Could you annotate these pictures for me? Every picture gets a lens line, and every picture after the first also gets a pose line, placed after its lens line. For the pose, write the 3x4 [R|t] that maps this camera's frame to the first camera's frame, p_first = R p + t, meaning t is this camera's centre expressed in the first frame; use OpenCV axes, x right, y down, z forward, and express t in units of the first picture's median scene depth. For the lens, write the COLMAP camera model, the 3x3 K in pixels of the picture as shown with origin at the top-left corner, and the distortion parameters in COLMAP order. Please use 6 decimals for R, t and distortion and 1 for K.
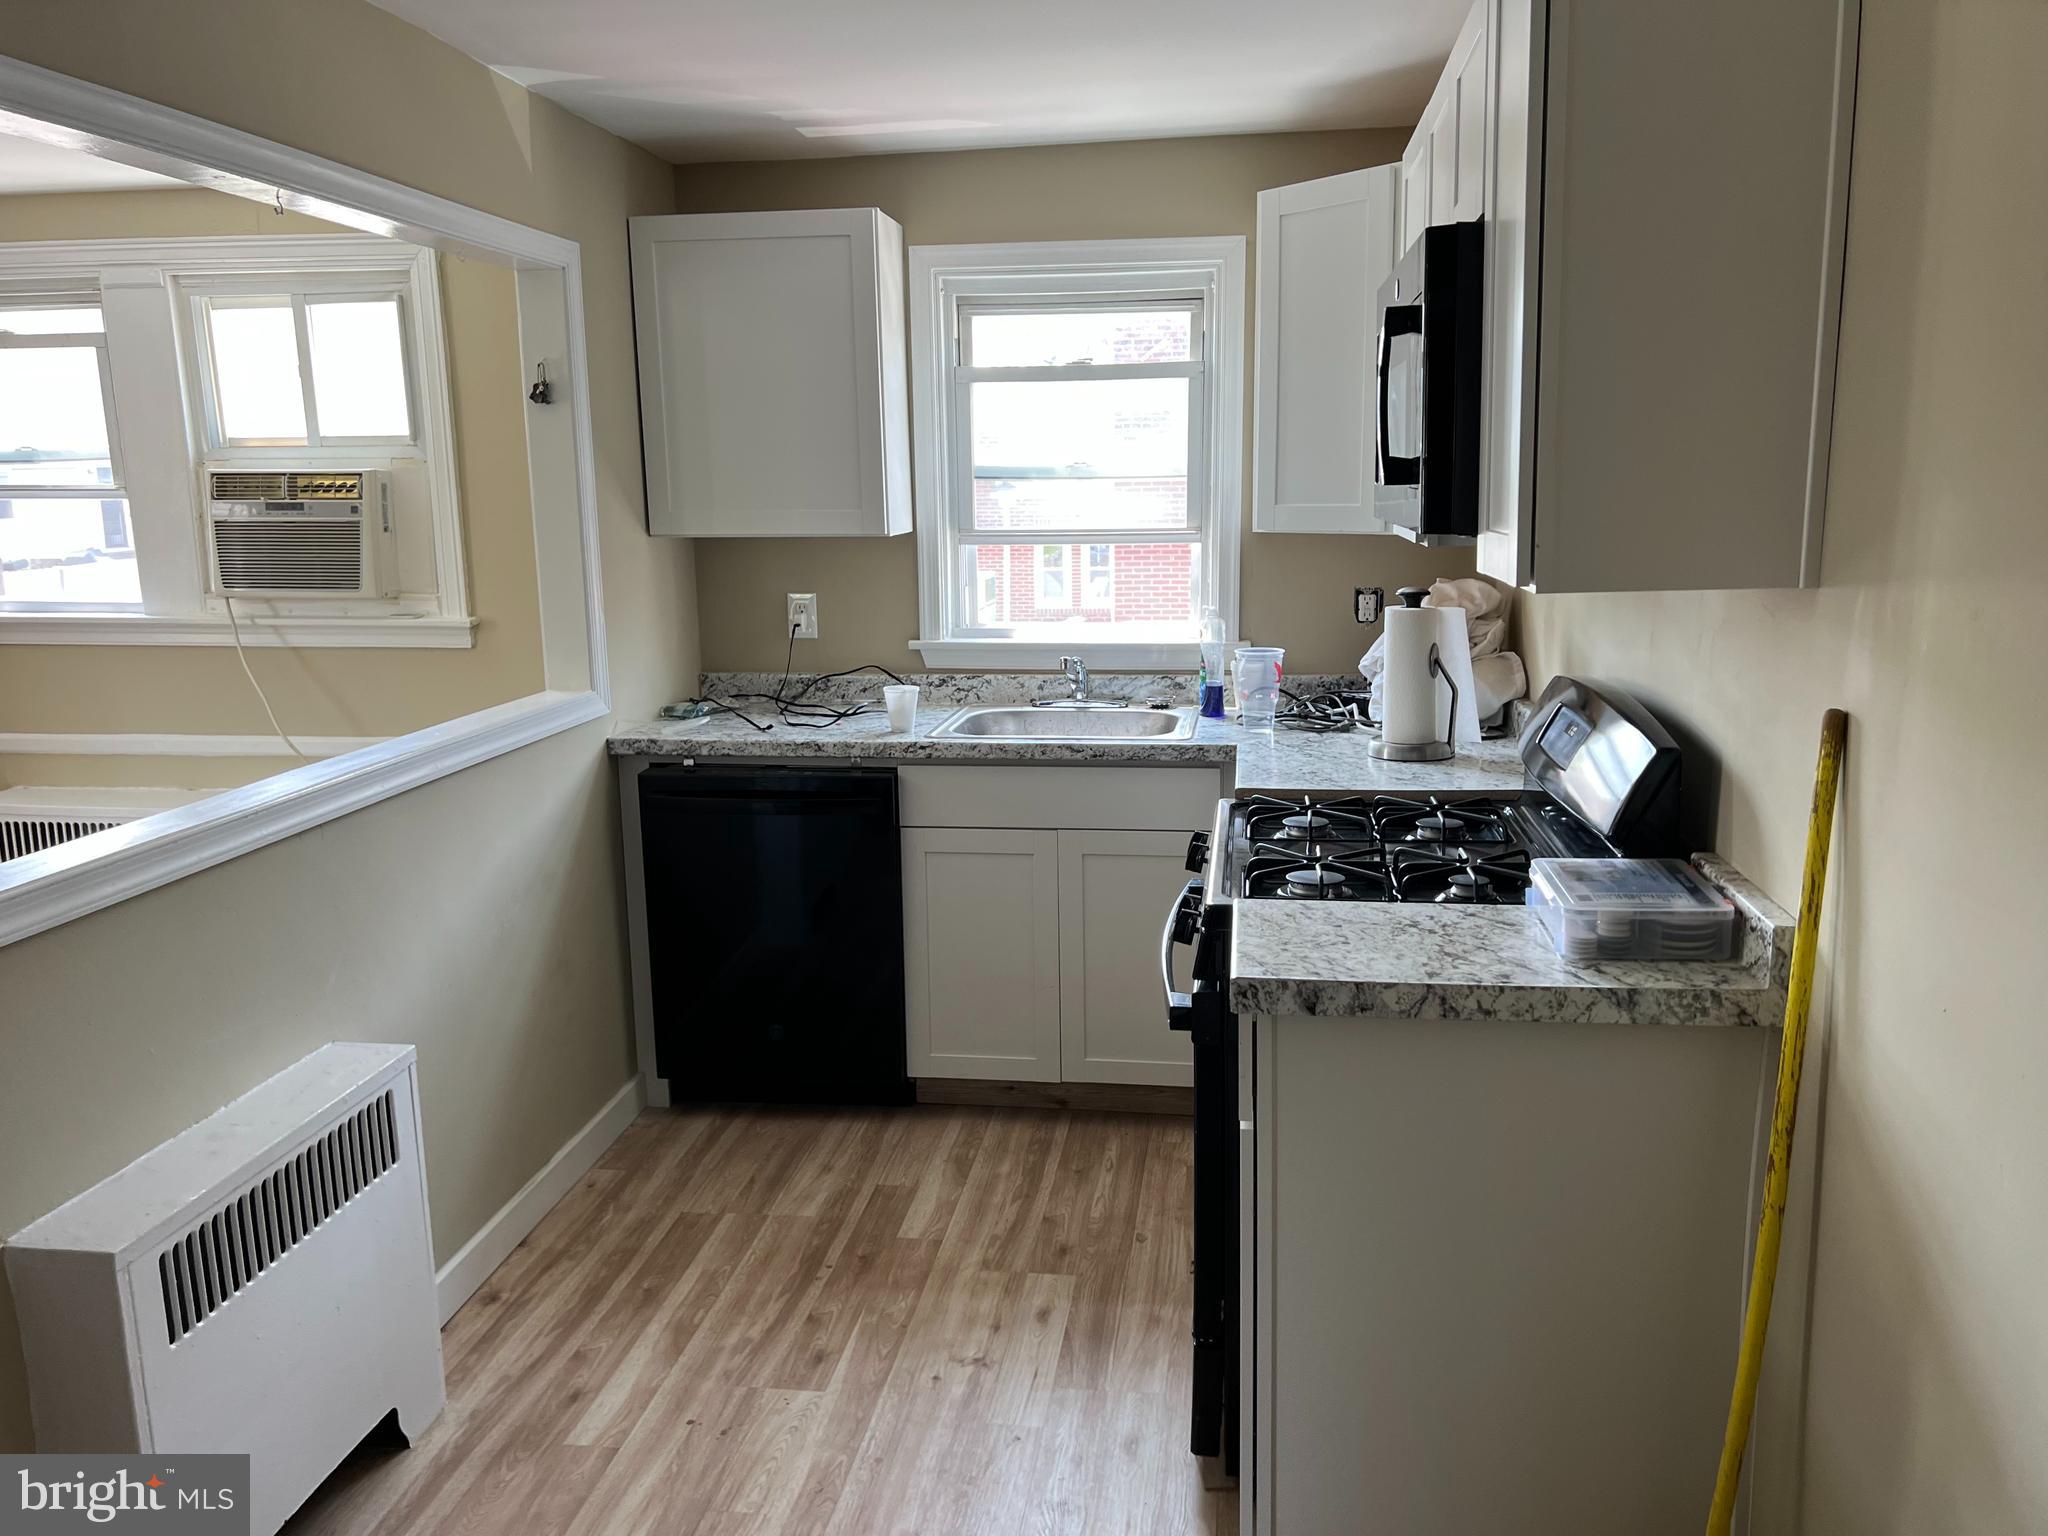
lens RADIAL K [[1537.3, 0, 1024.0], [0, 1537.3, 768.0], [0, 0, 1]] dist [0.092876, -0.116092]
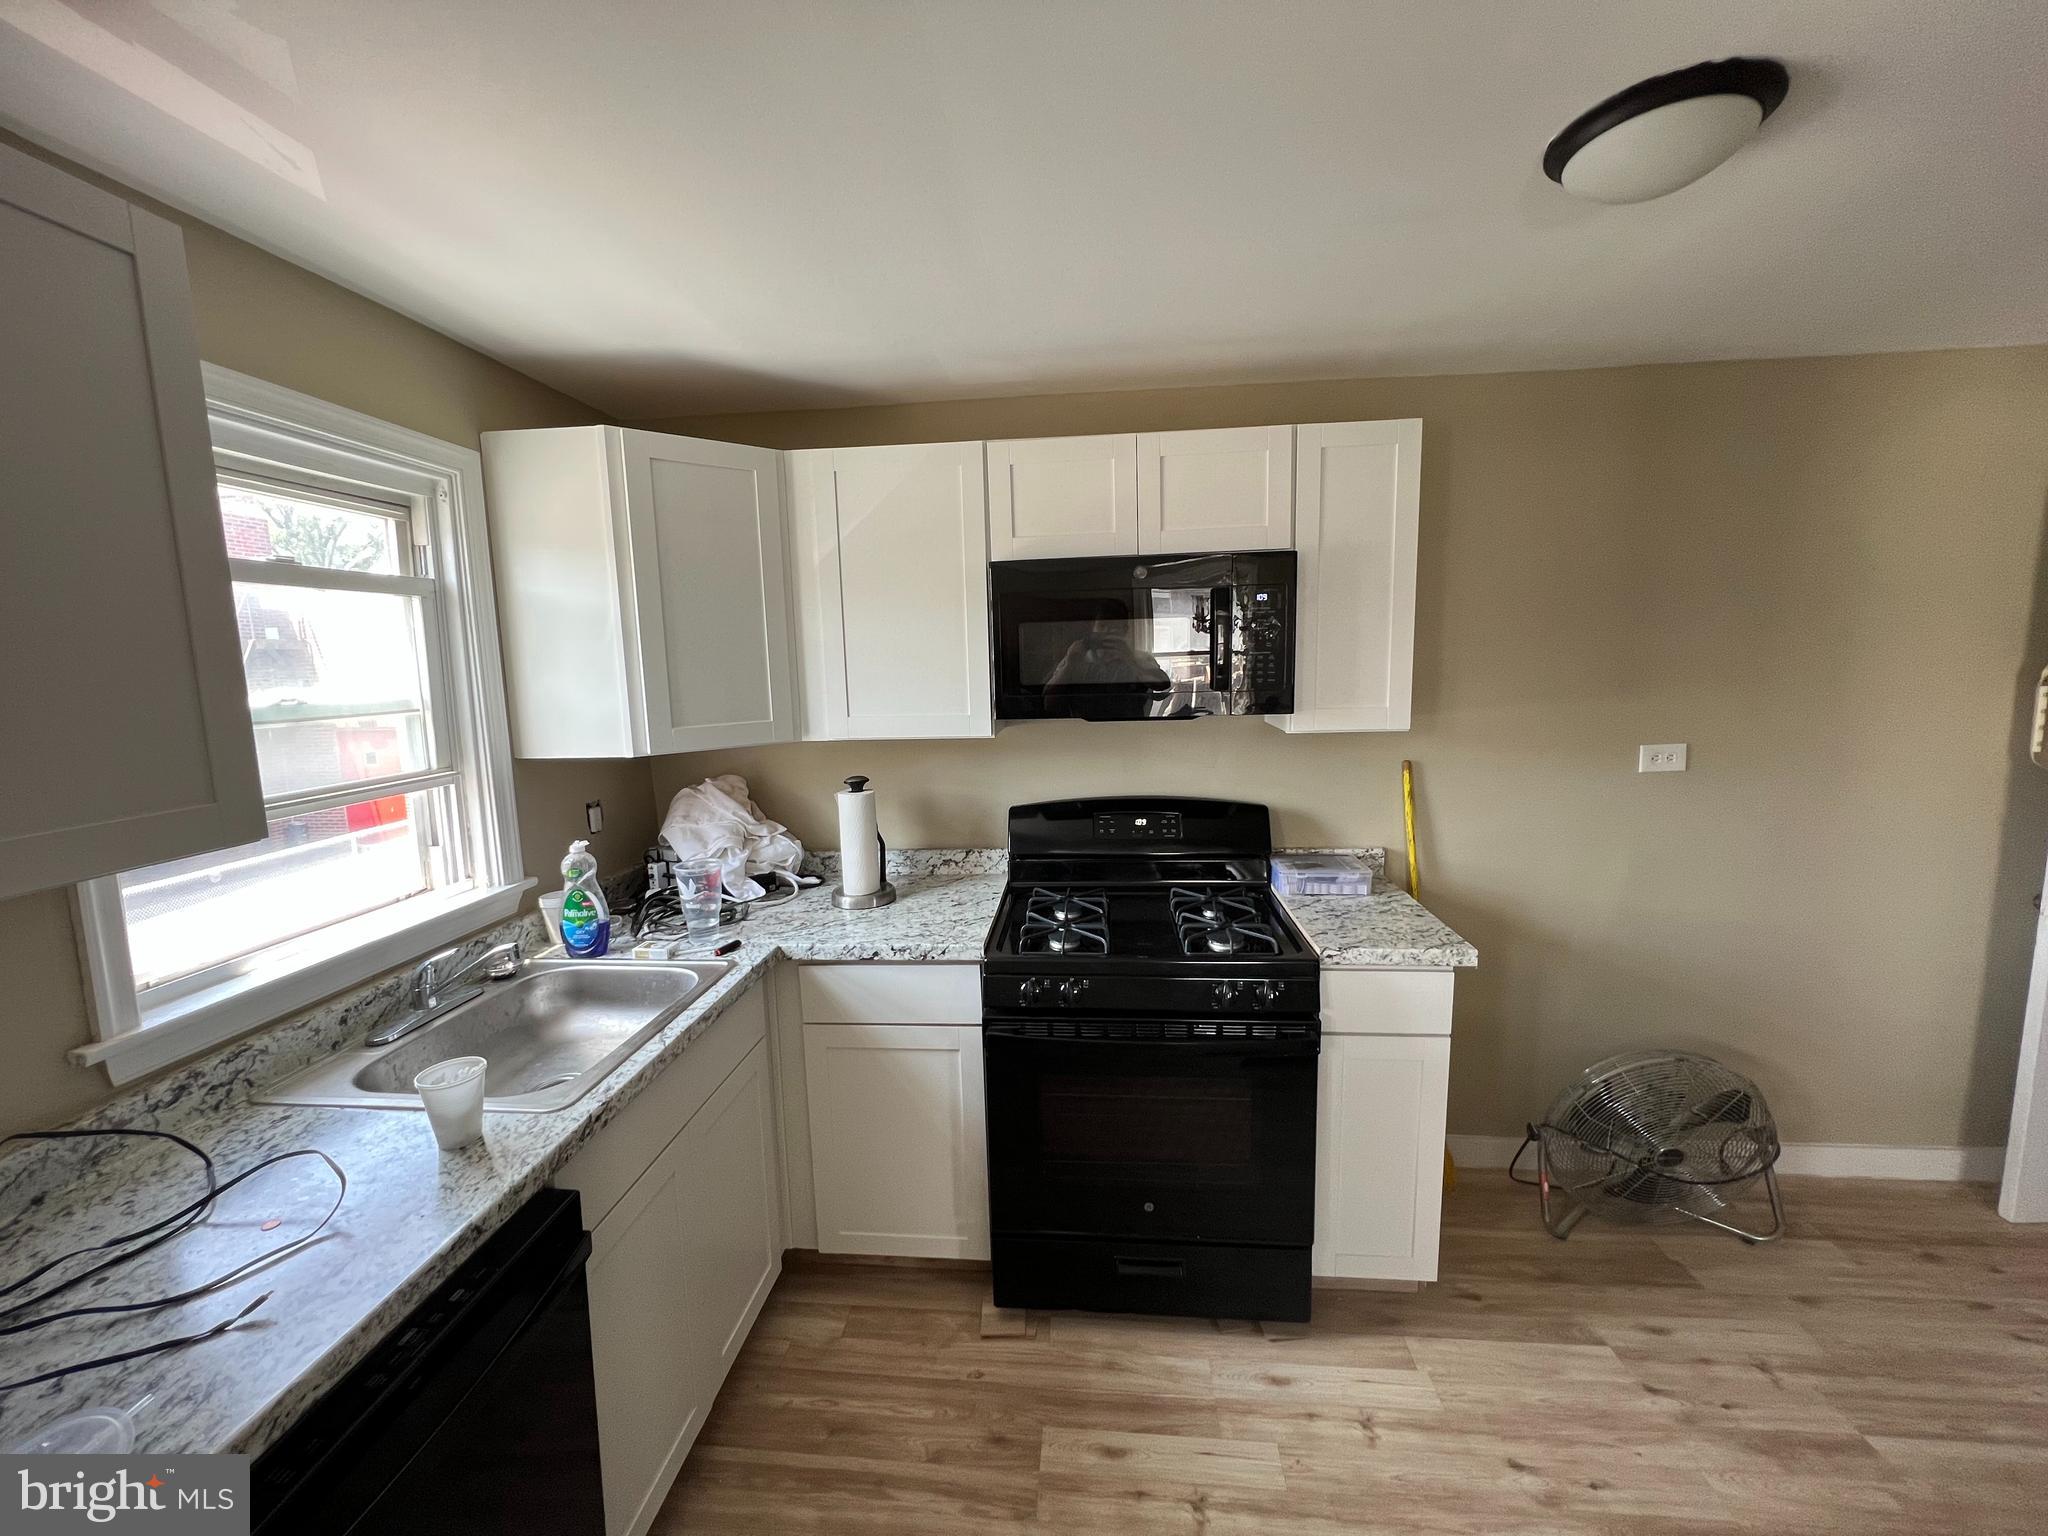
lens RADIAL K [[821.1, 0, 1026.4], [0, 821.1, 763.2], [0, 0, 1]] dist [0.000015, -0.000119]
pose [[-0.058069, -0.113827, 0.991802, -0.482687], [0.211886, 0.969438, 0.123666, -0.195479], [-0.975568, 0.217330, -0.032176, 0.932709]]
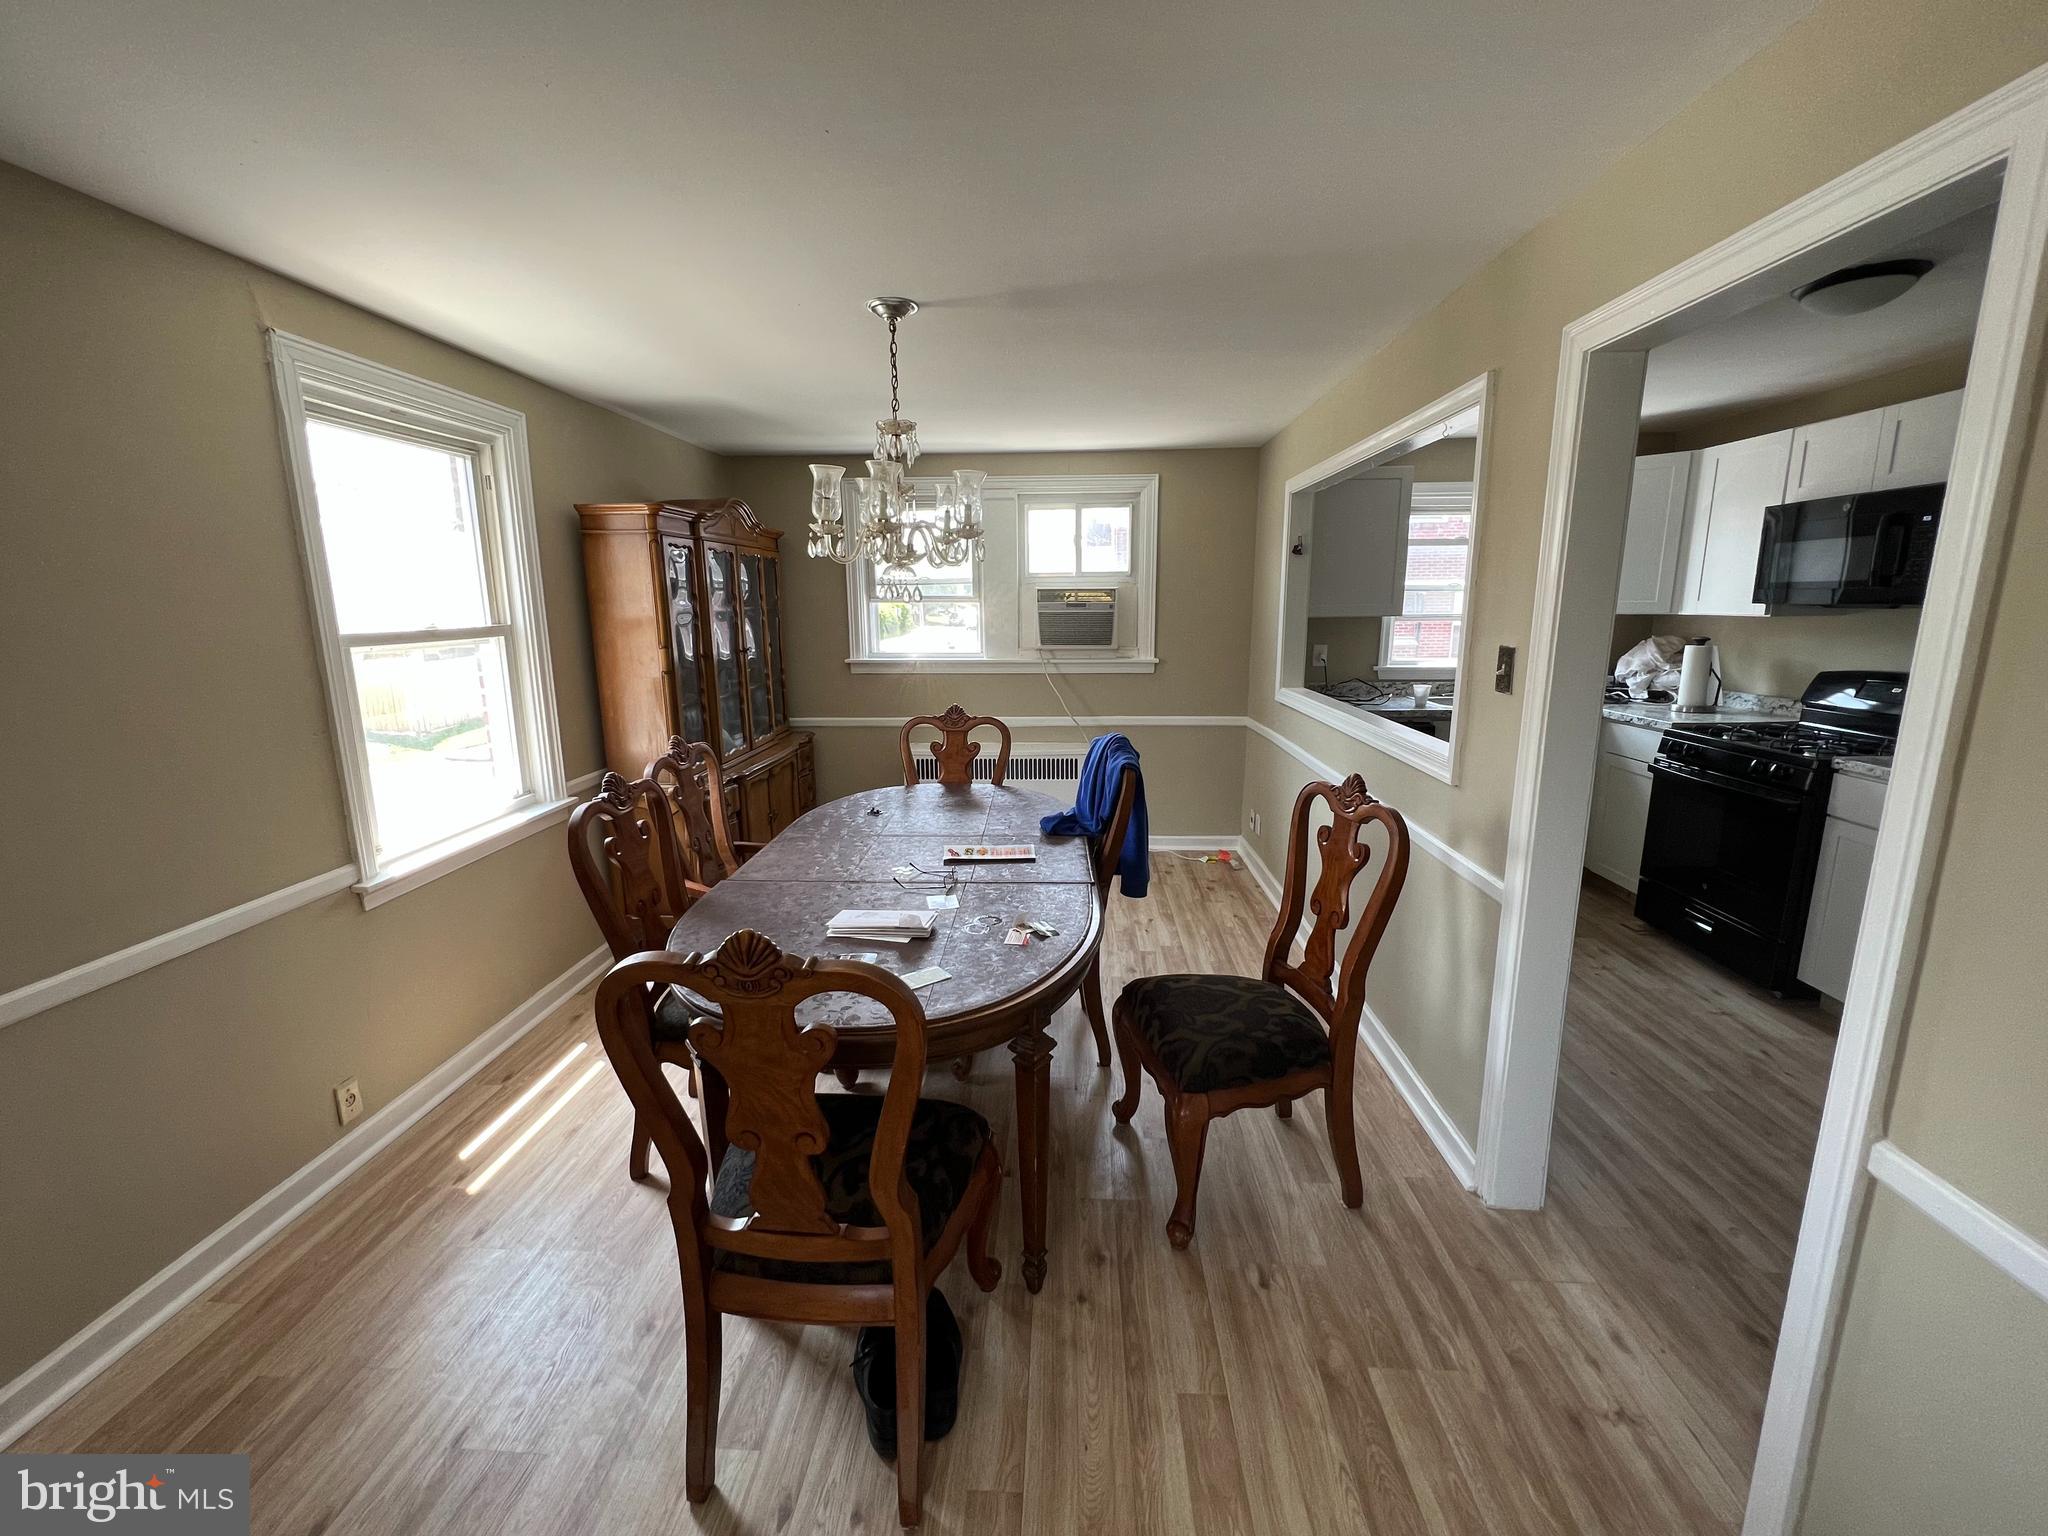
lens RADIAL K [[826.6, 0, 1025.0], [0, 826.6, 760.4], [0, 0, 1]] dist [0.000714, 0.000024]
pose [[0.994913, -0.018256, 0.099070, -0.914912], [0.017580, 0.999816, 0.007698, 0.040313], [-0.099193, -0.005918, 0.995051, -0.118453]]
